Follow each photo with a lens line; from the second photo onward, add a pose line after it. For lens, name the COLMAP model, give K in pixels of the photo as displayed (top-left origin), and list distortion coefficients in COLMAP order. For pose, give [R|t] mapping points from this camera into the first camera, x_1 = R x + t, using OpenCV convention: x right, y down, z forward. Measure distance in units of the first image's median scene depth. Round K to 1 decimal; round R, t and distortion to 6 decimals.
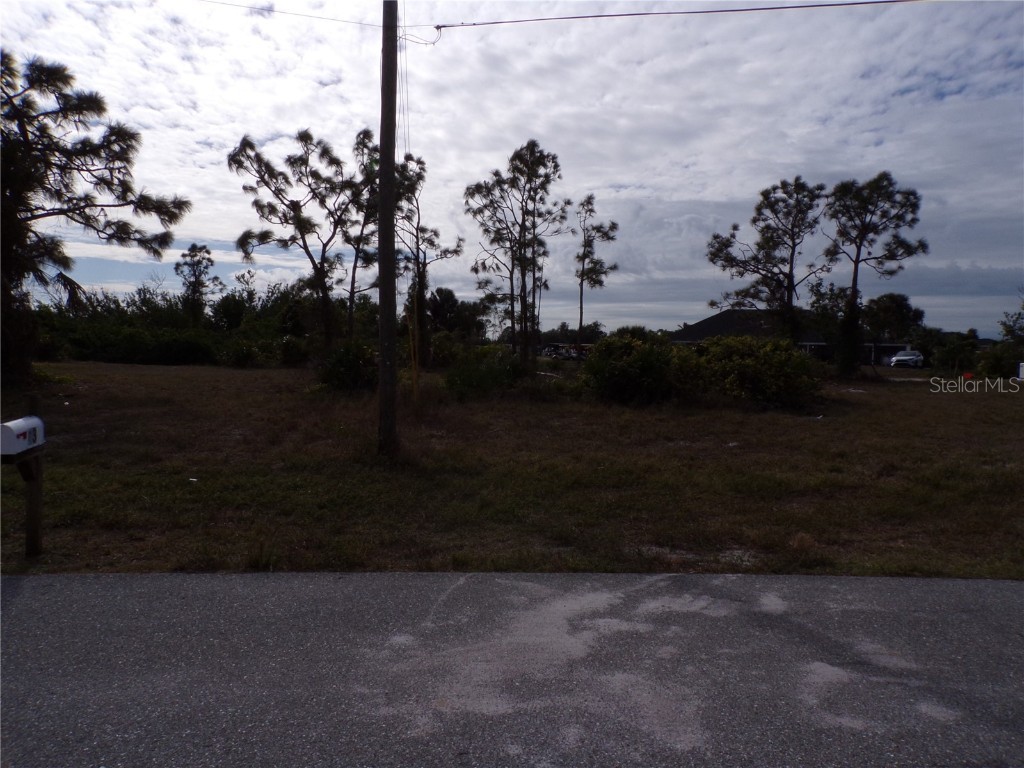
lens RADIAL K [[684.6, 0, 512.0], [0, 684.6, 384.0], [0, 0, 1]] dist [0.000834, 0.001453]
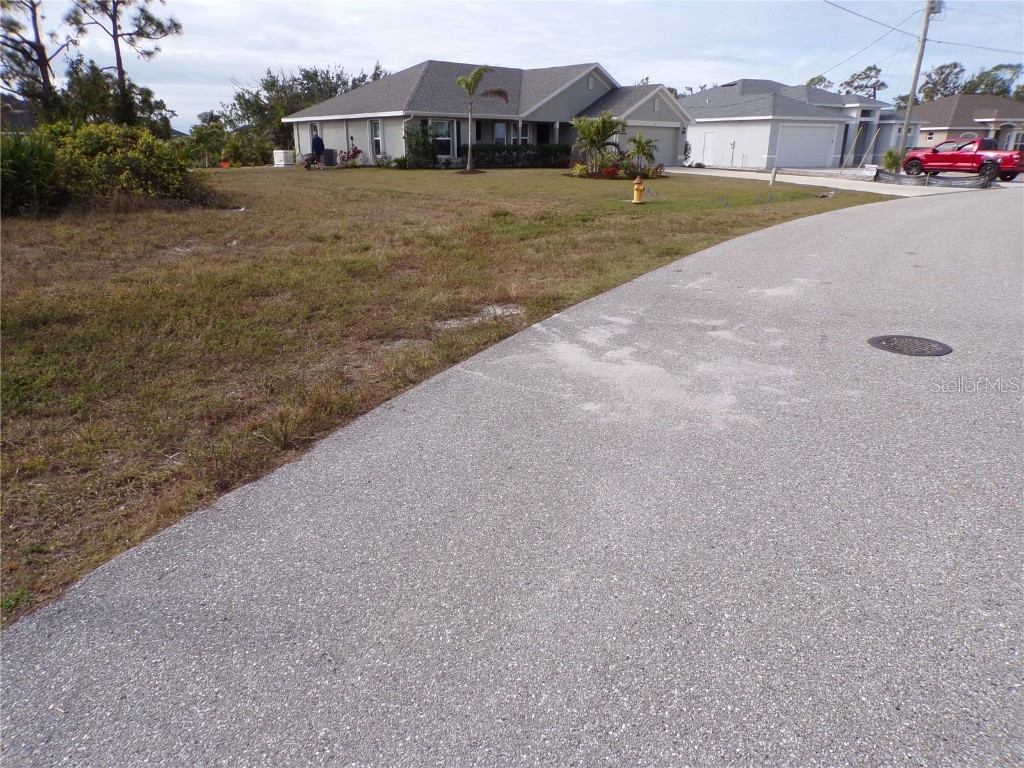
lens RADIAL K [[684.6, 0, 512.0], [0, 684.6, 384.0], [0, 0, 1]] dist [0.000834, 0.001453]
pose [[0.495690, -0.304043, 0.813541, -0.108733], [0.057400, 0.946141, 0.318625, -0.002925], [-0.866601, -0.111242, 0.486445, 0.054171]]
